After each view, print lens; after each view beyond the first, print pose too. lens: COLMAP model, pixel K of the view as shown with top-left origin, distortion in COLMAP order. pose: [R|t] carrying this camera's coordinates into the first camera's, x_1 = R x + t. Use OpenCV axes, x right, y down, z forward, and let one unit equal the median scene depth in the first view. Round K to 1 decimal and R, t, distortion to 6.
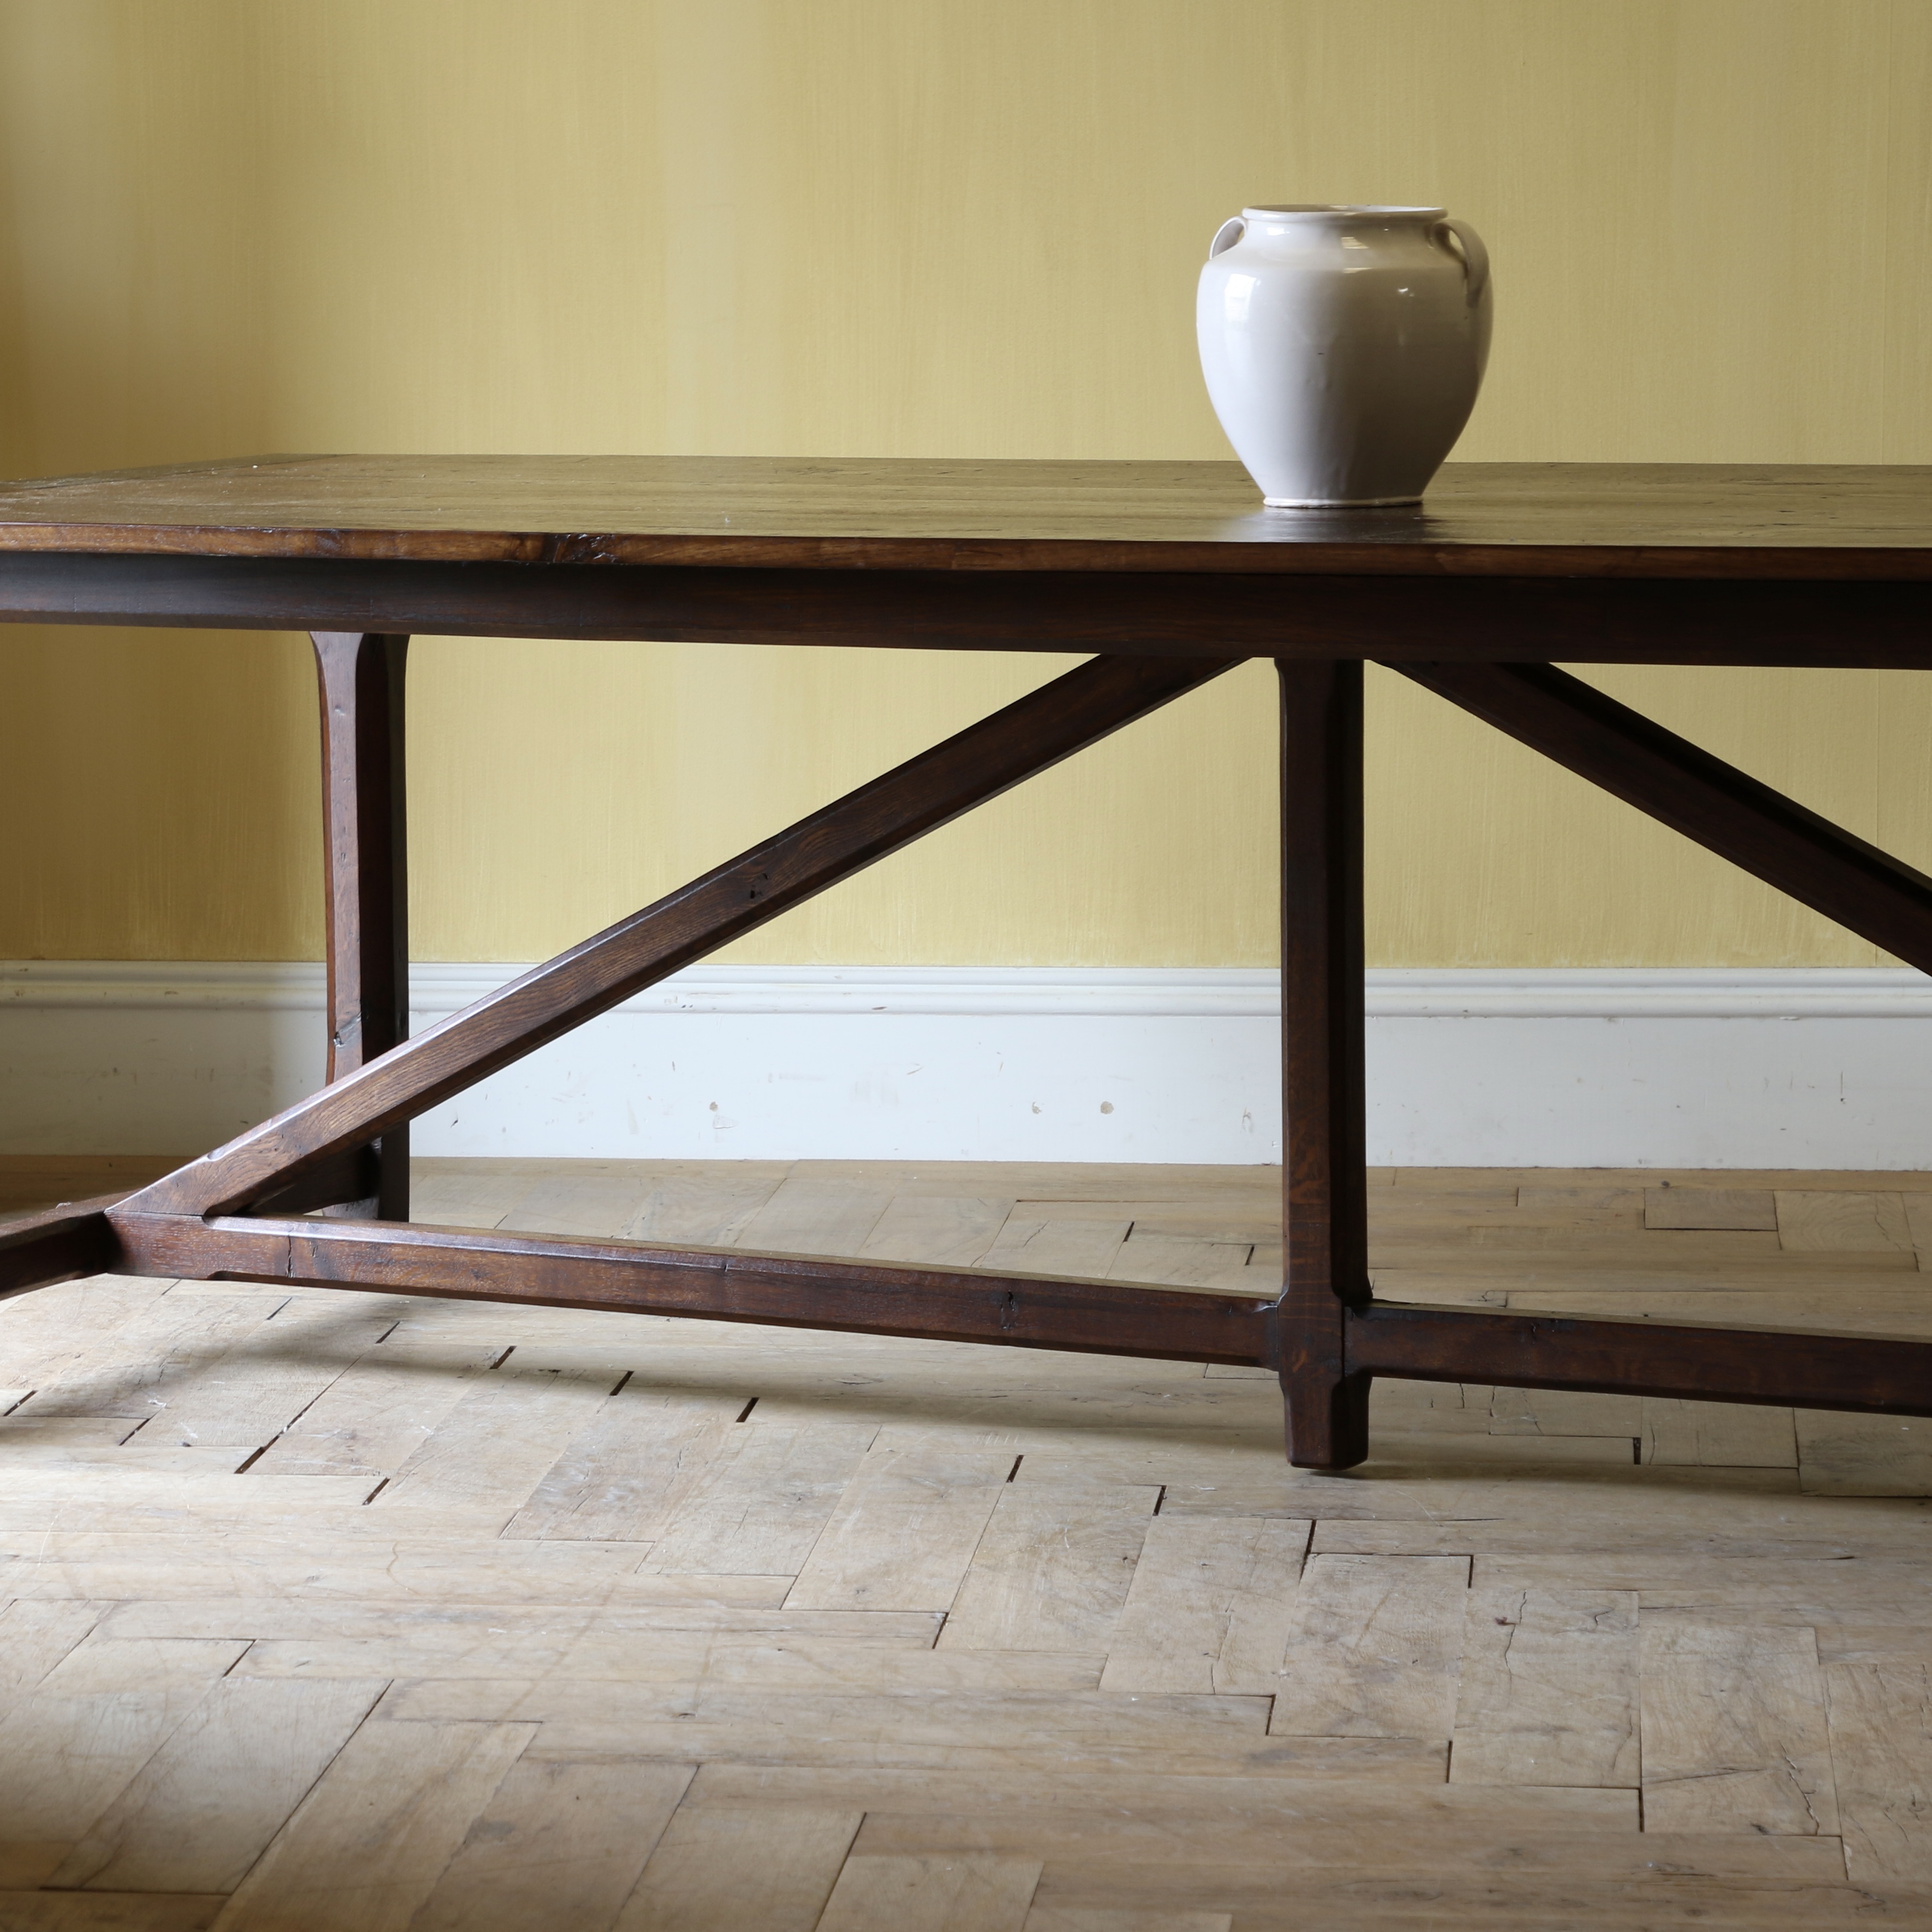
lens RADIAL K [[7885.3, 0, 966.0], [0, 7885.3, 966.0], [0, 0, 1]] dist [-0.179398, -8.133530]
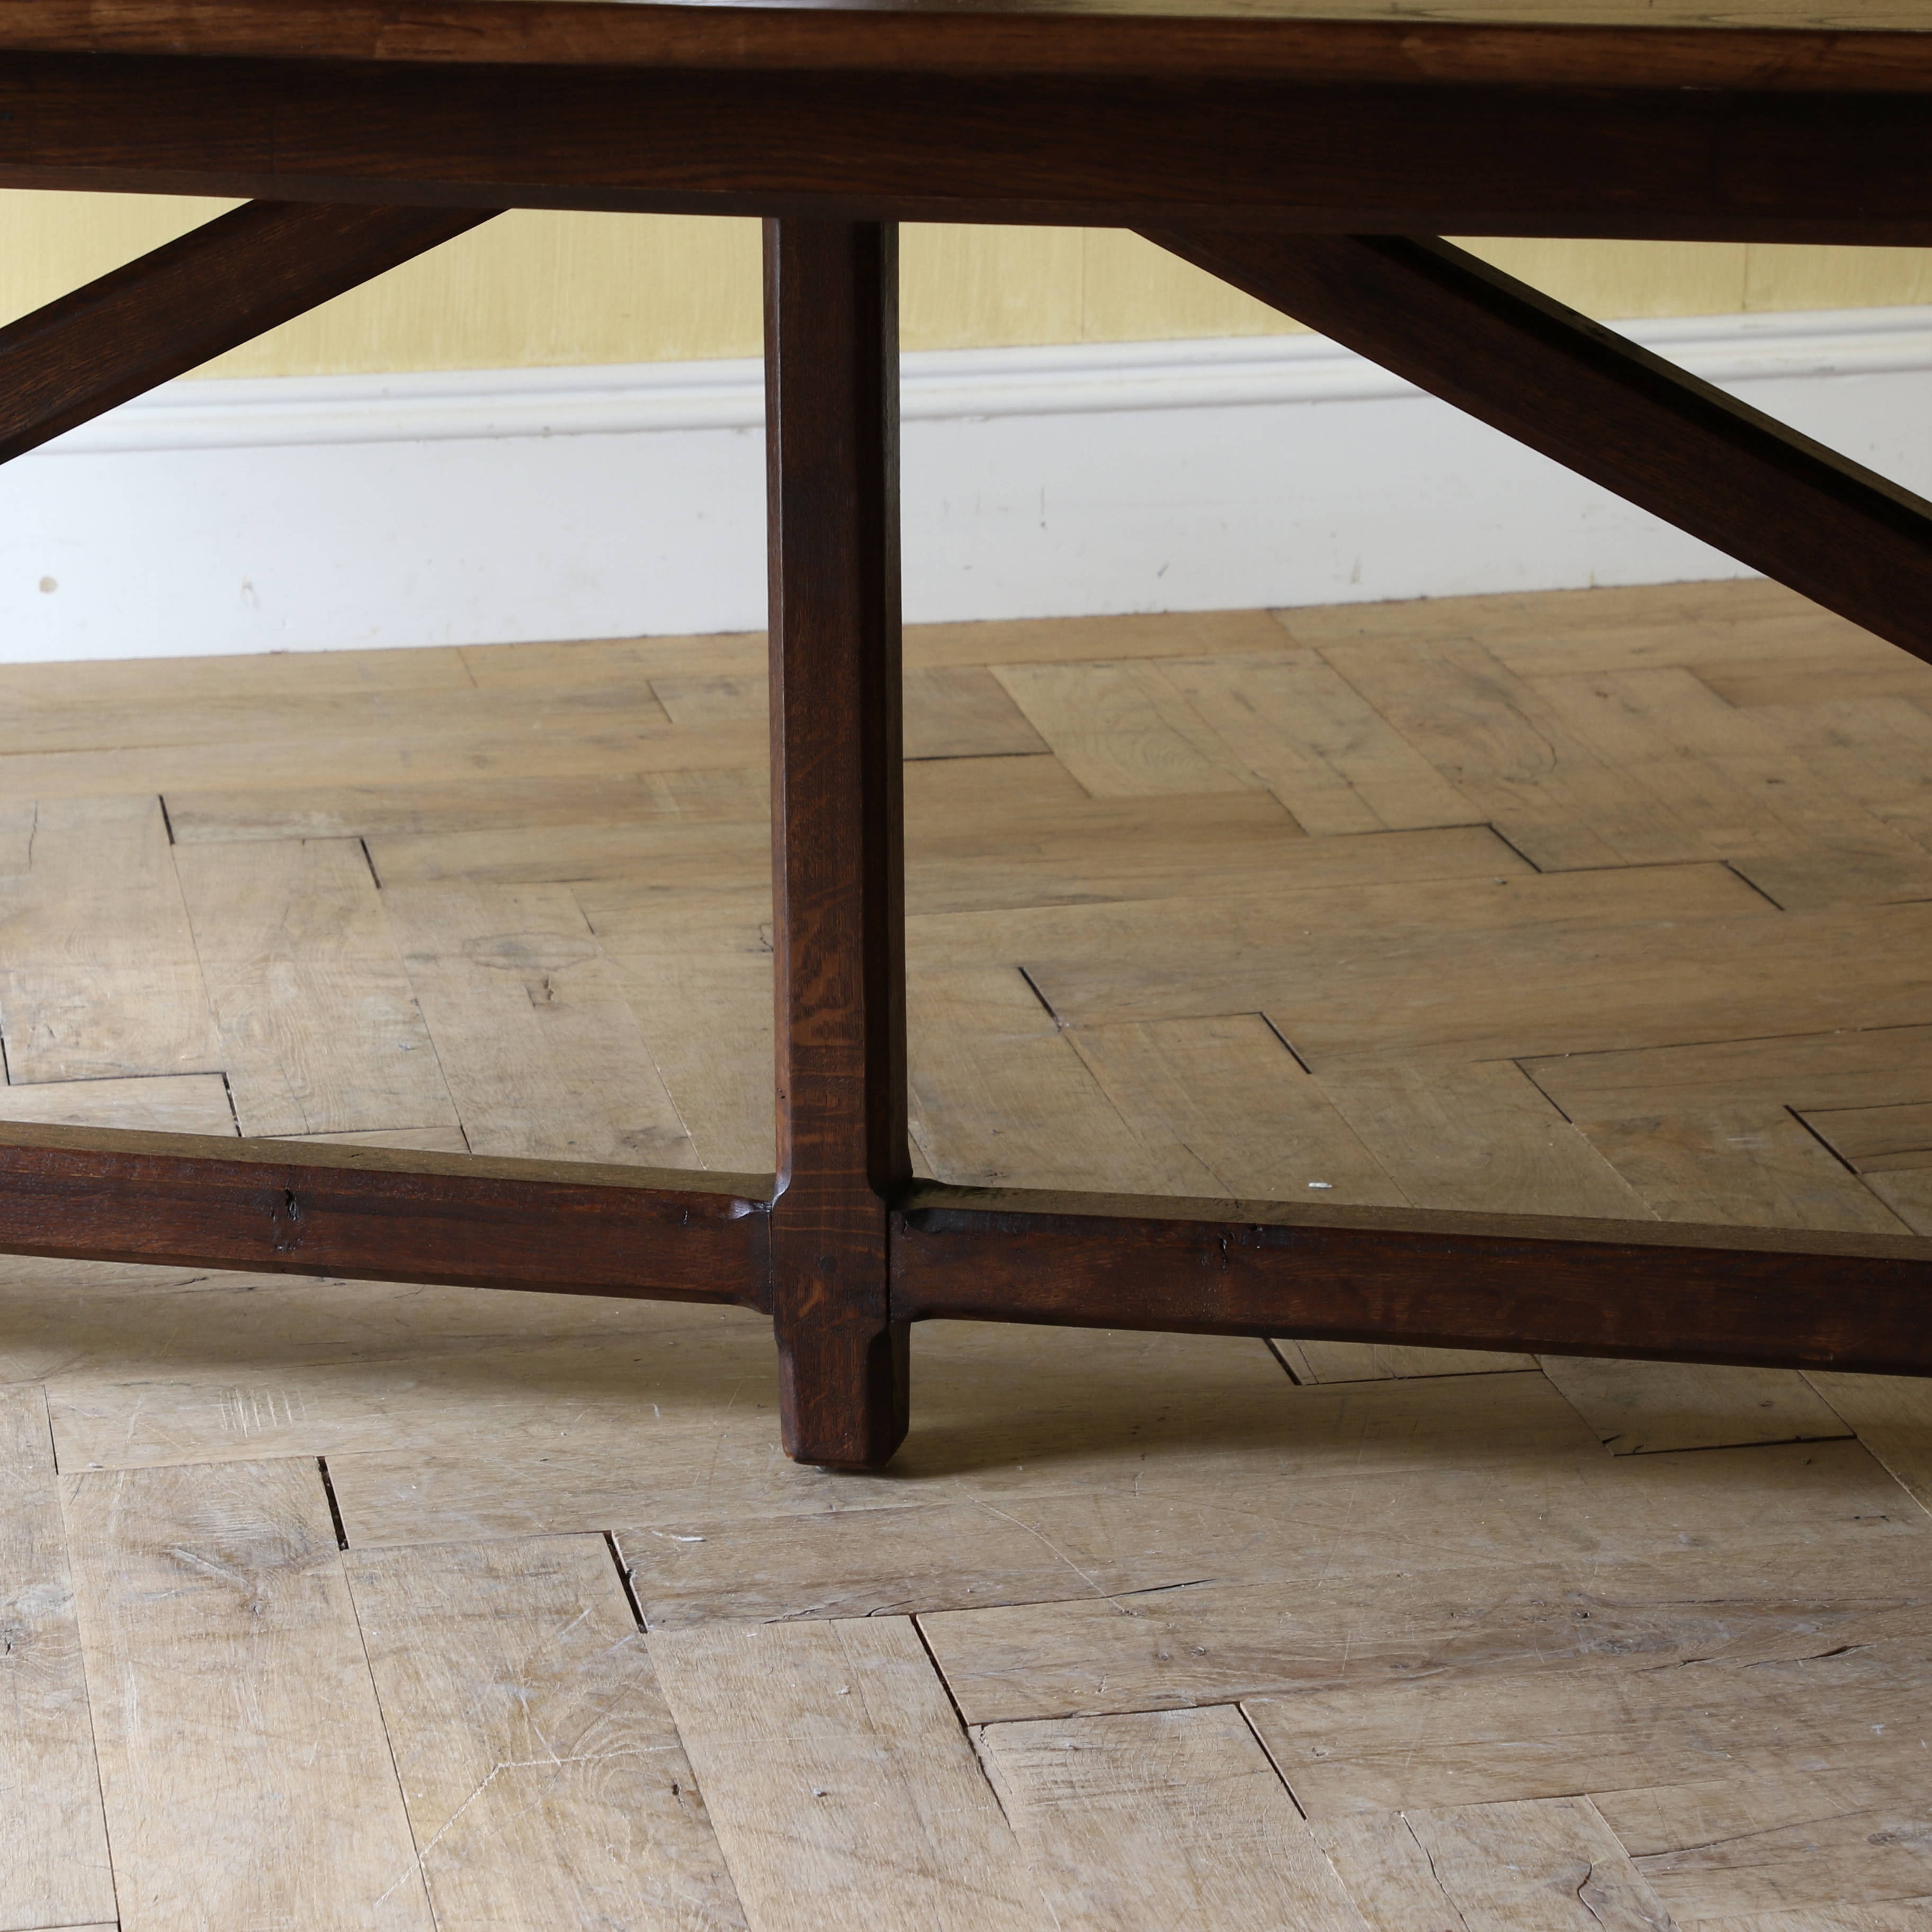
lens RADIAL K [[5778.5, 0, 968.8], [0, 5778.5, 899.5], [0, 0, 1]] dist [0.320047, -3.604809]
pose [[0.950153, -0.073245, 0.303059, -0.071498], [0.015224, 0.981754, 0.189546, -0.058140], [-0.311413, -0.175484, 0.933931, 0.539960]]
